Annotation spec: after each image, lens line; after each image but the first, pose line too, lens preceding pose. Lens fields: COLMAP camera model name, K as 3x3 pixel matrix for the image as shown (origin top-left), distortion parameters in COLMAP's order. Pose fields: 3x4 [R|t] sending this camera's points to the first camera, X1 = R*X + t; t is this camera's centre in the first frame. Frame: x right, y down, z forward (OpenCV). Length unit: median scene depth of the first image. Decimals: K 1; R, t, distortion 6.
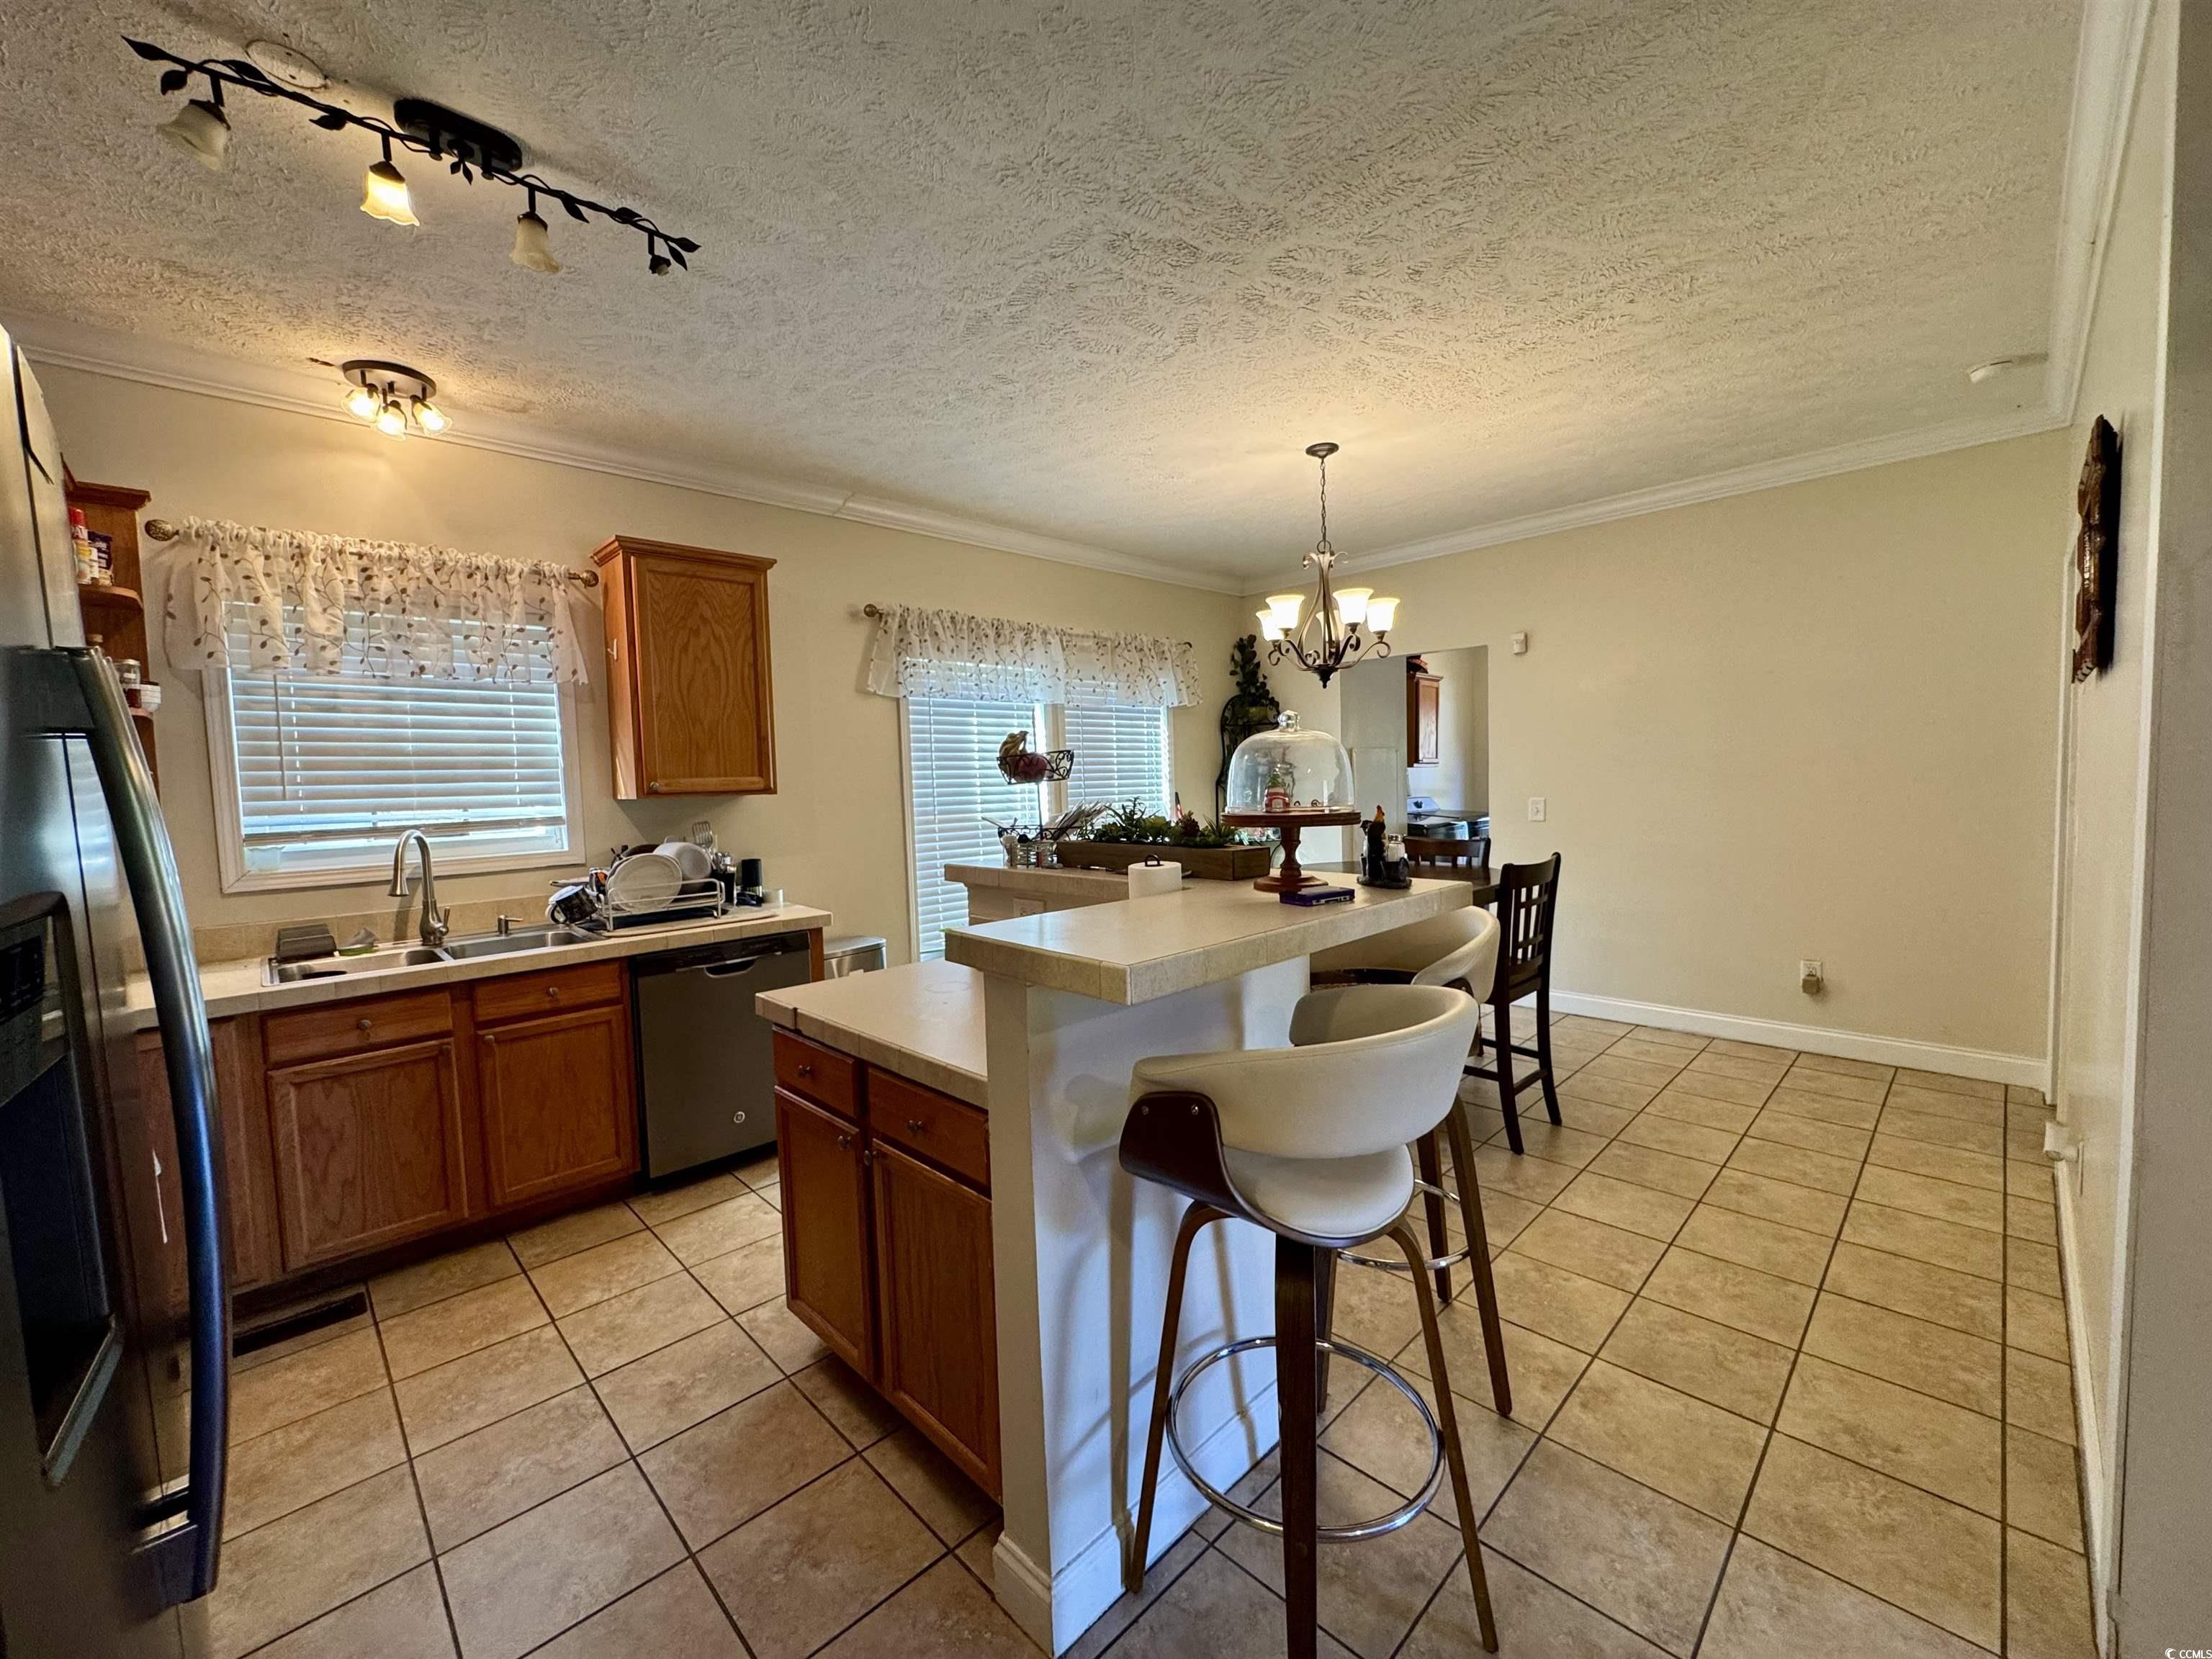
lens RADIAL K [[882.5, 0, 1099.4], [0, 882.5, 829.9], [0, 0, 1]] dist [-0.000055, -0.000396]
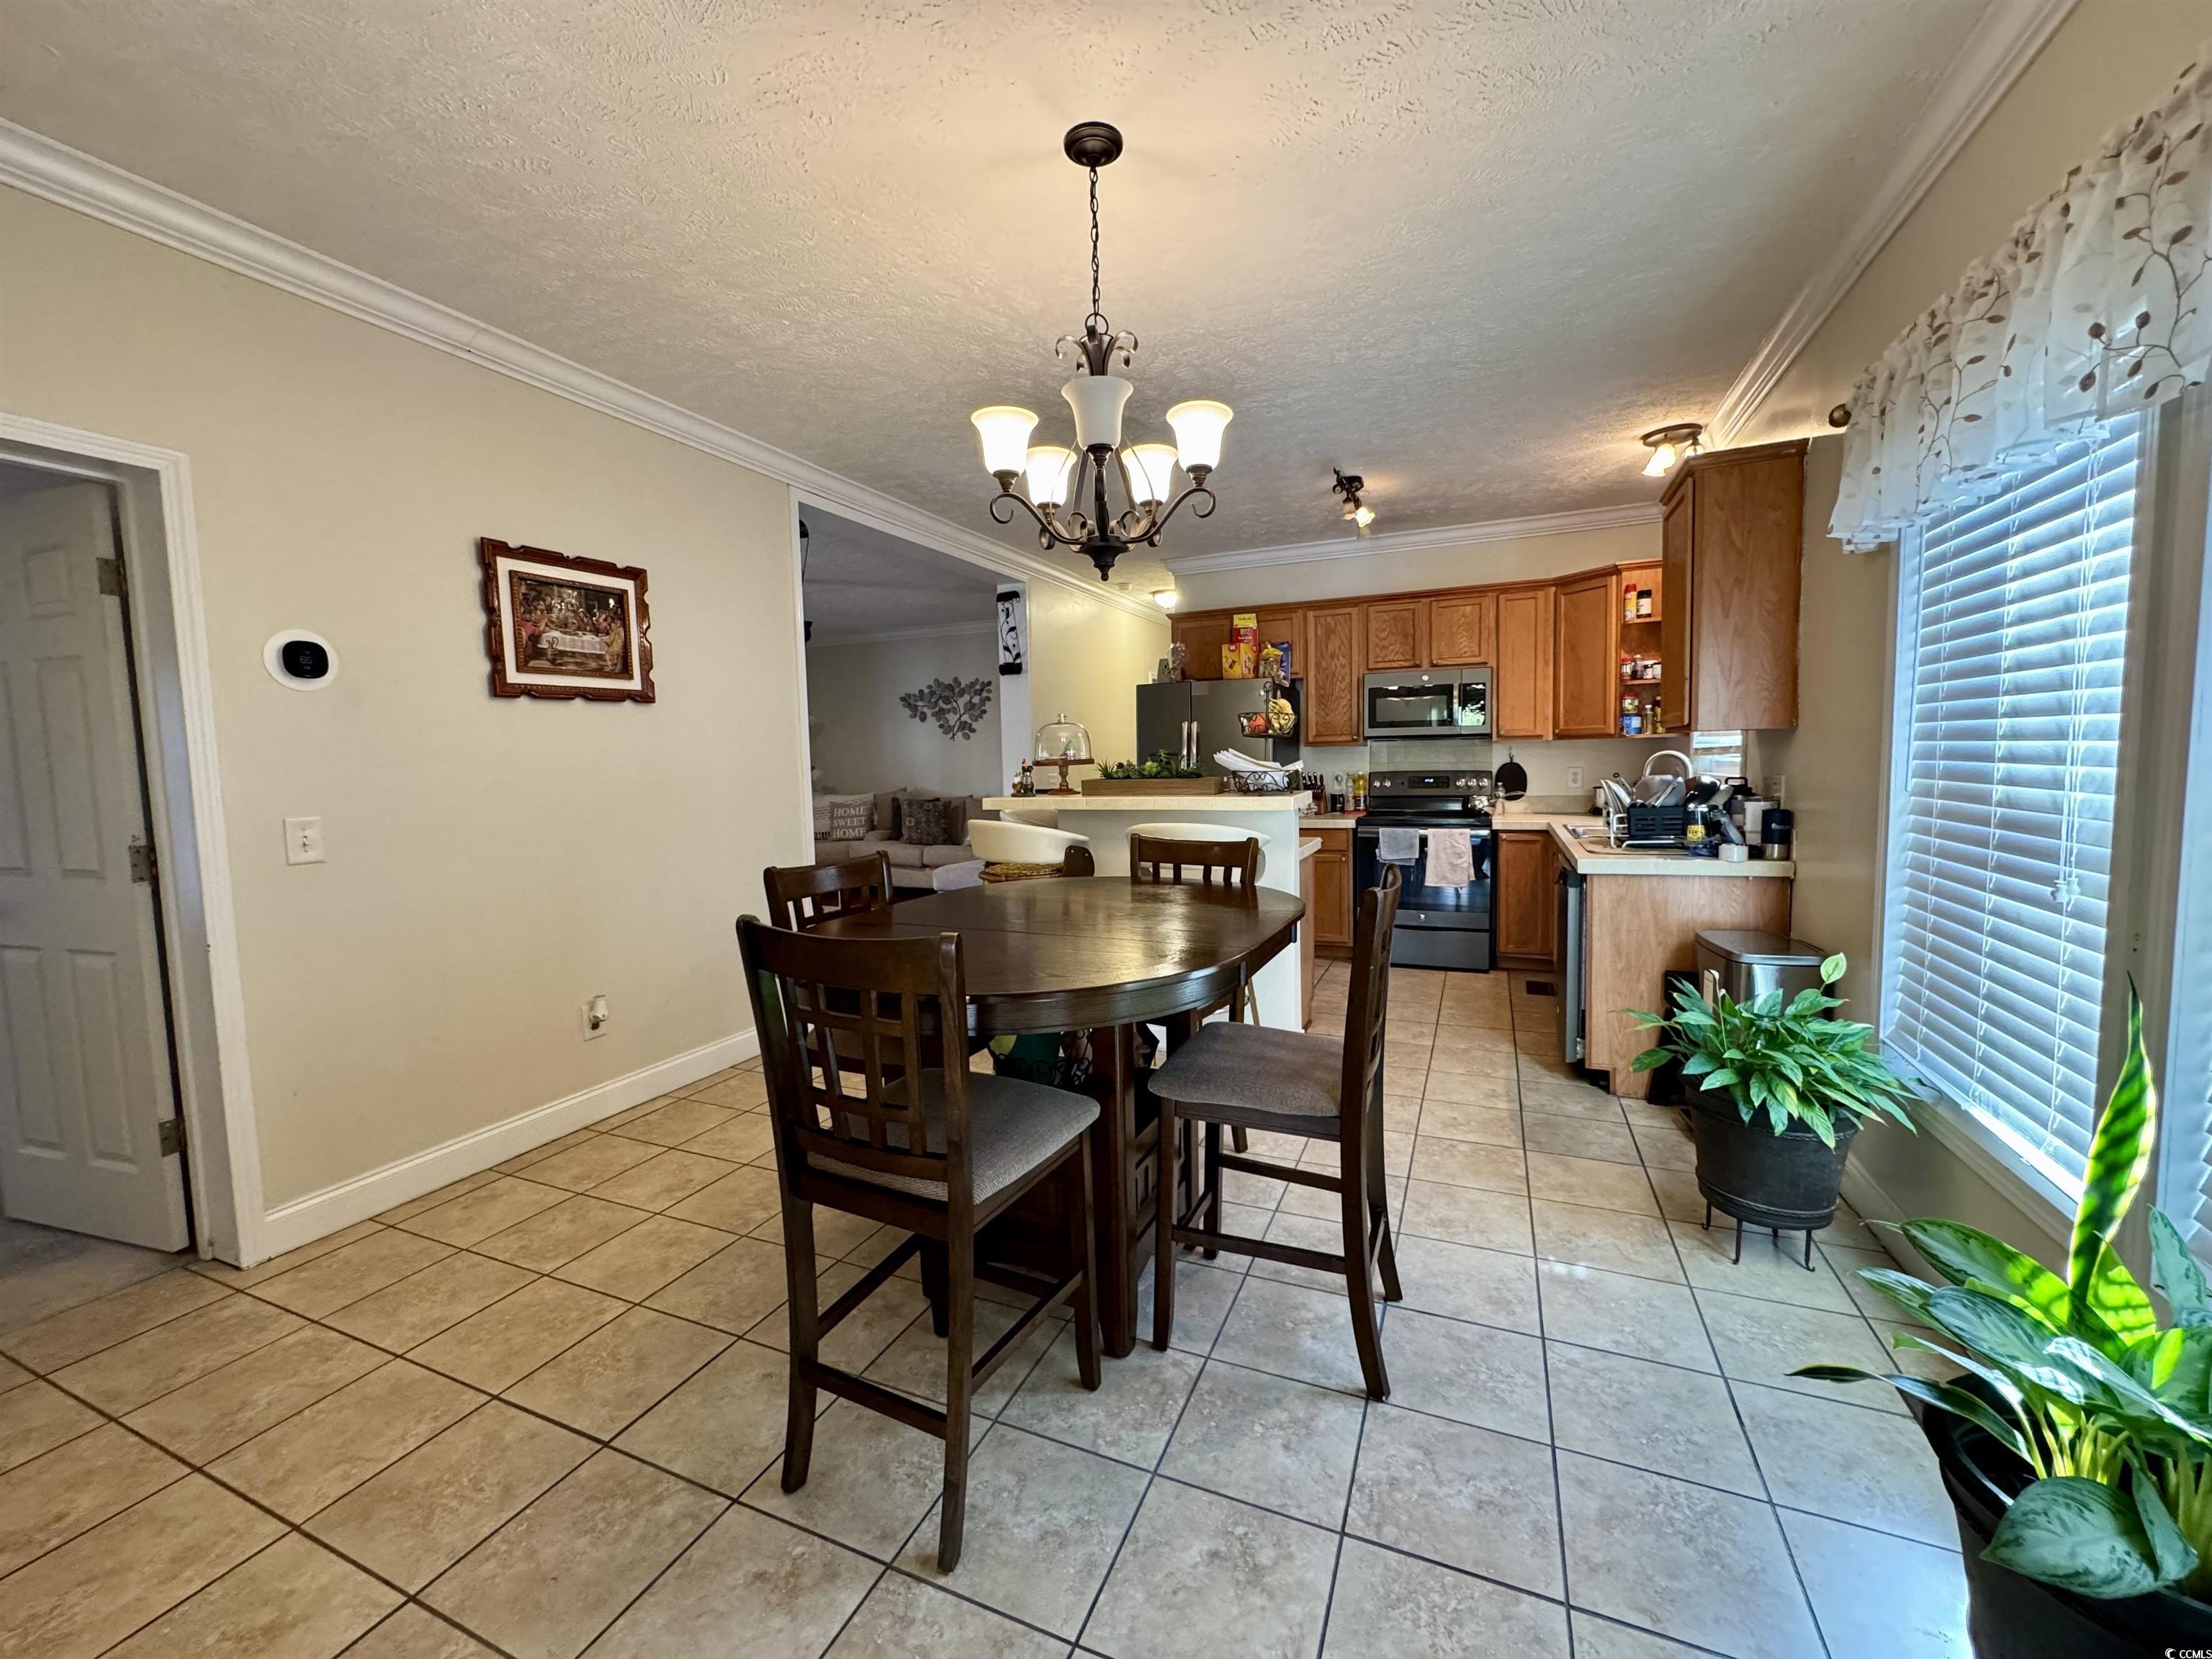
lens RADIAL K [[882.5, 0, 1103.9], [0, 882.5, 827.3], [0, 0, 1]] dist [-0.000055, -0.000396]
pose [[-0.924054, 0.080580, -0.373673, 0.645805], [0.026672, 0.988738, 0.147259, -0.117386], [0.381331, 0.126109, -0.915796, 2.069431]]
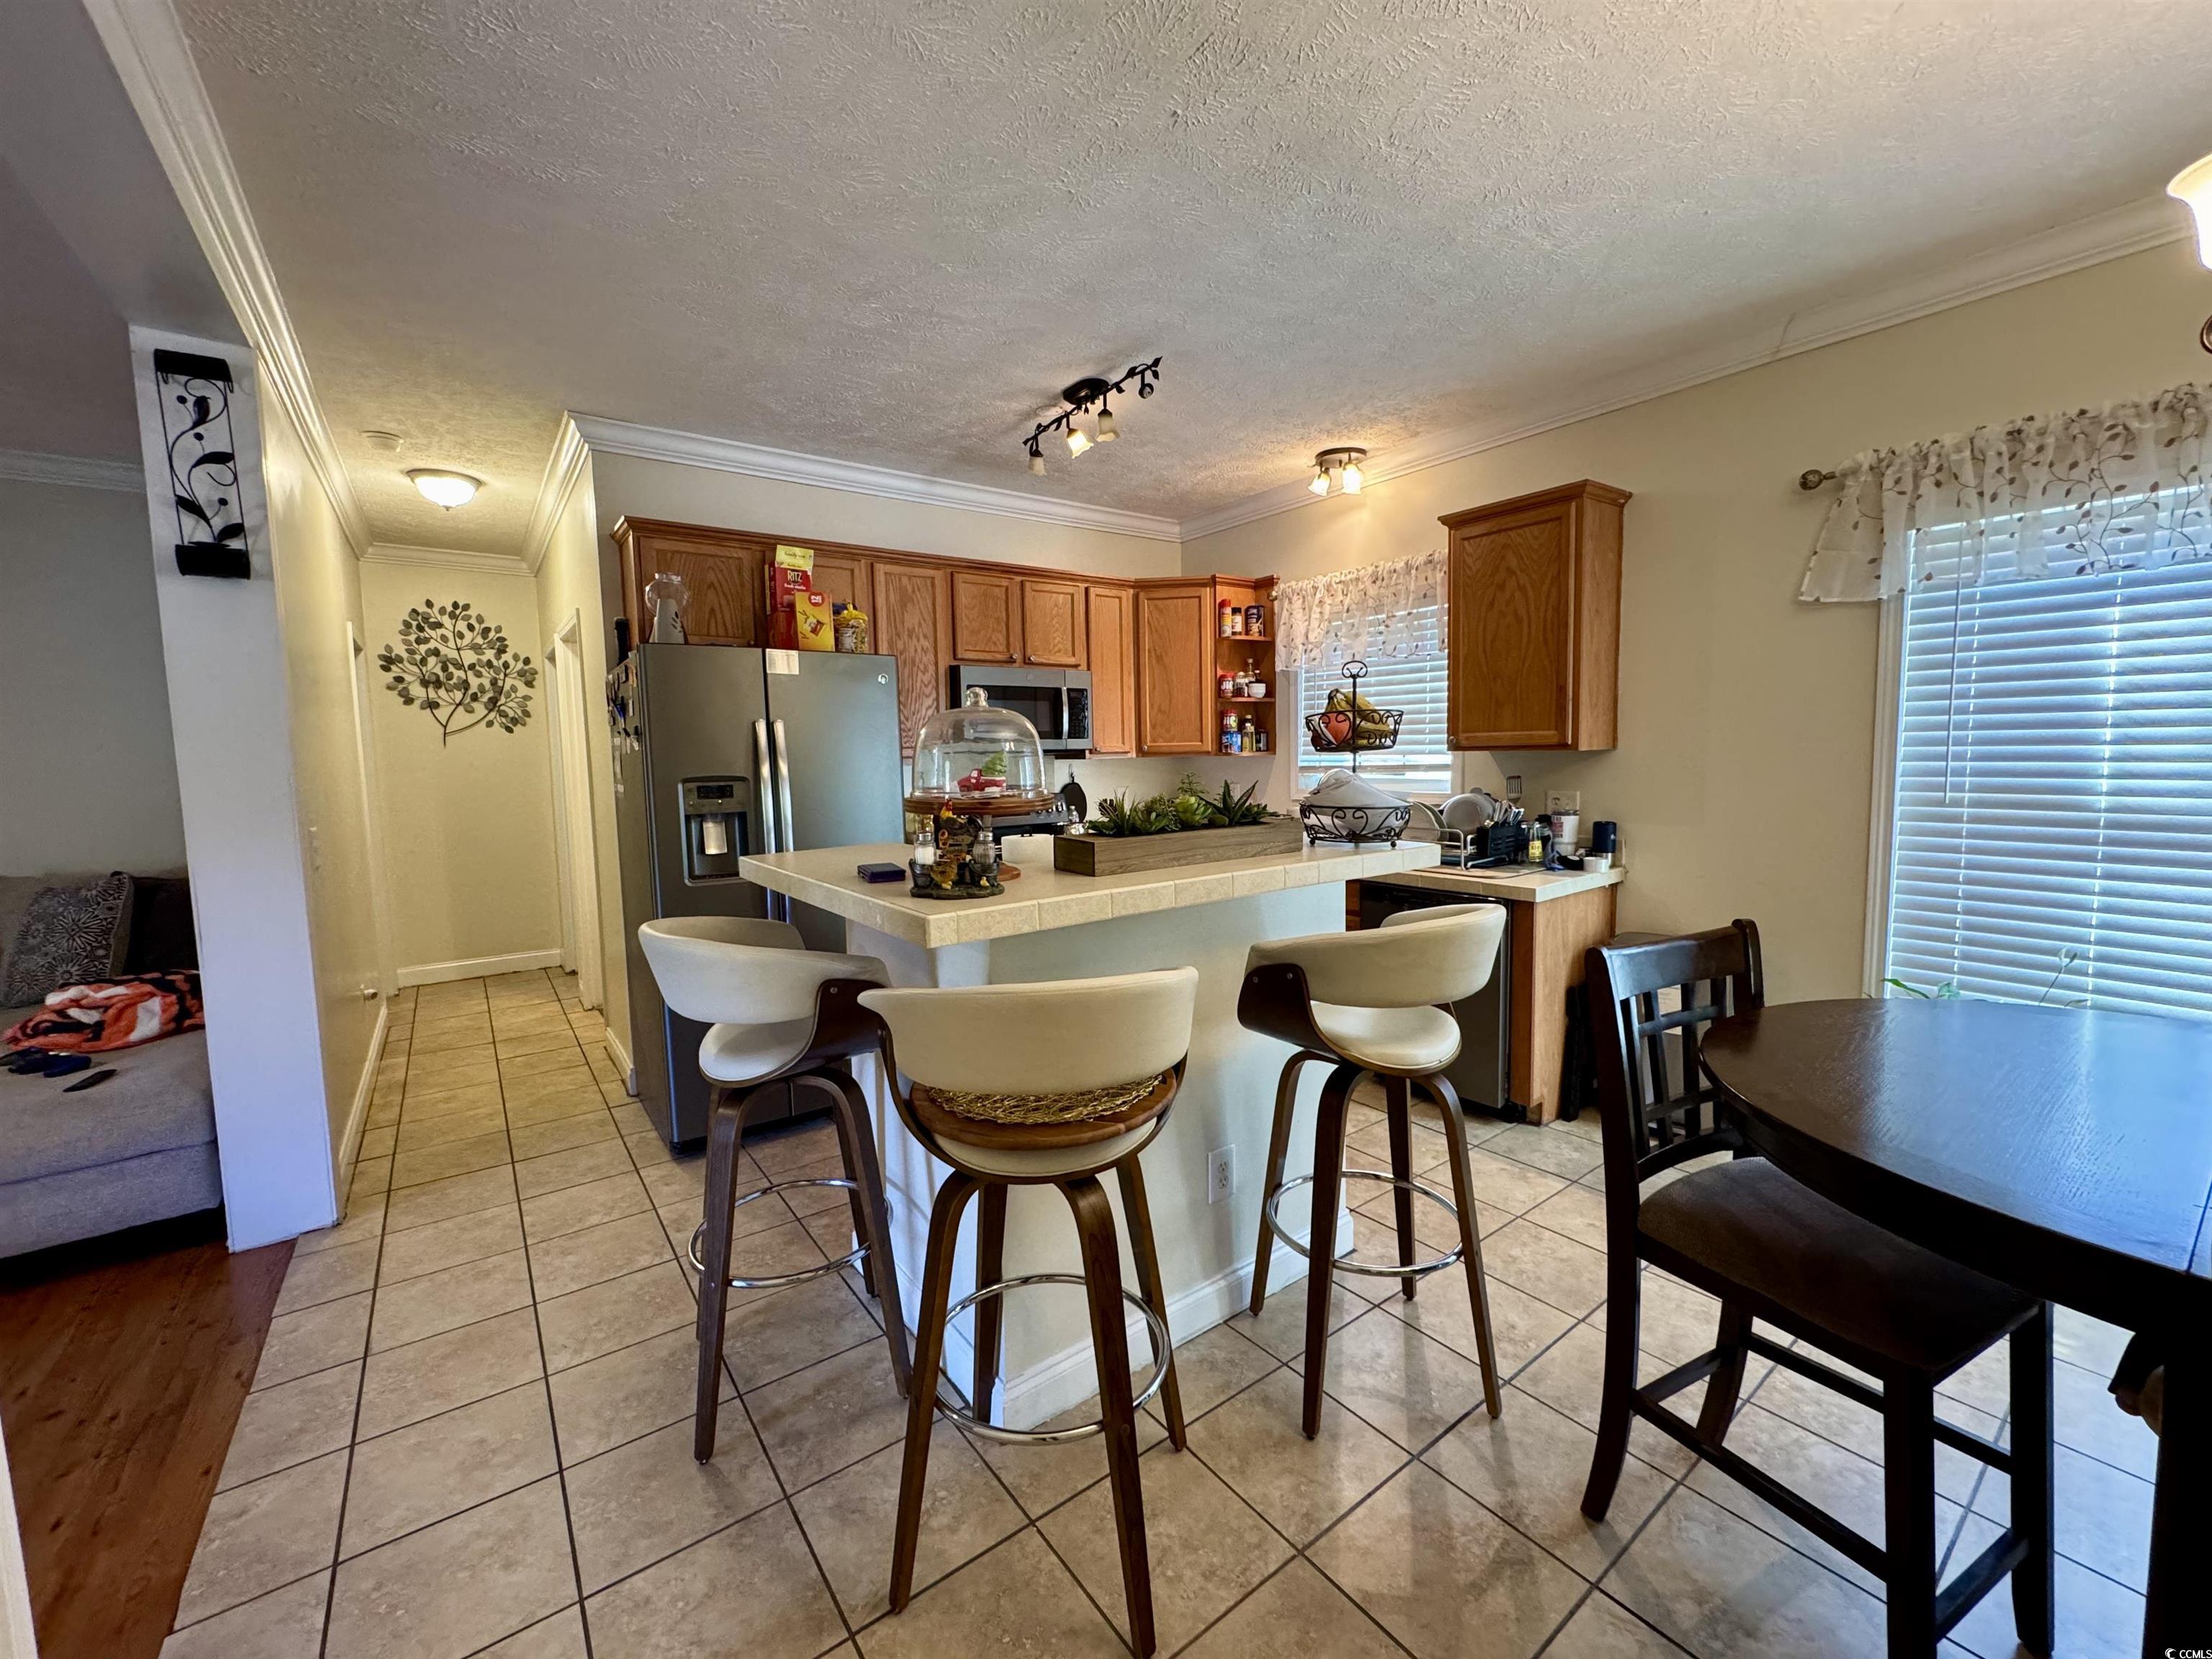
lens RADIAL K [[882.5, 0, 1105.3], [0, 882.5, 828.4], [0, 0, 1]] dist [-0.000055, -0.000396]
pose [[-0.132705, 0.117644, -0.984149, 0.756224], [-0.036831, 0.991660, 0.123508, -0.071130], [0.990471, 0.052637, -0.127265, 0.843874]]
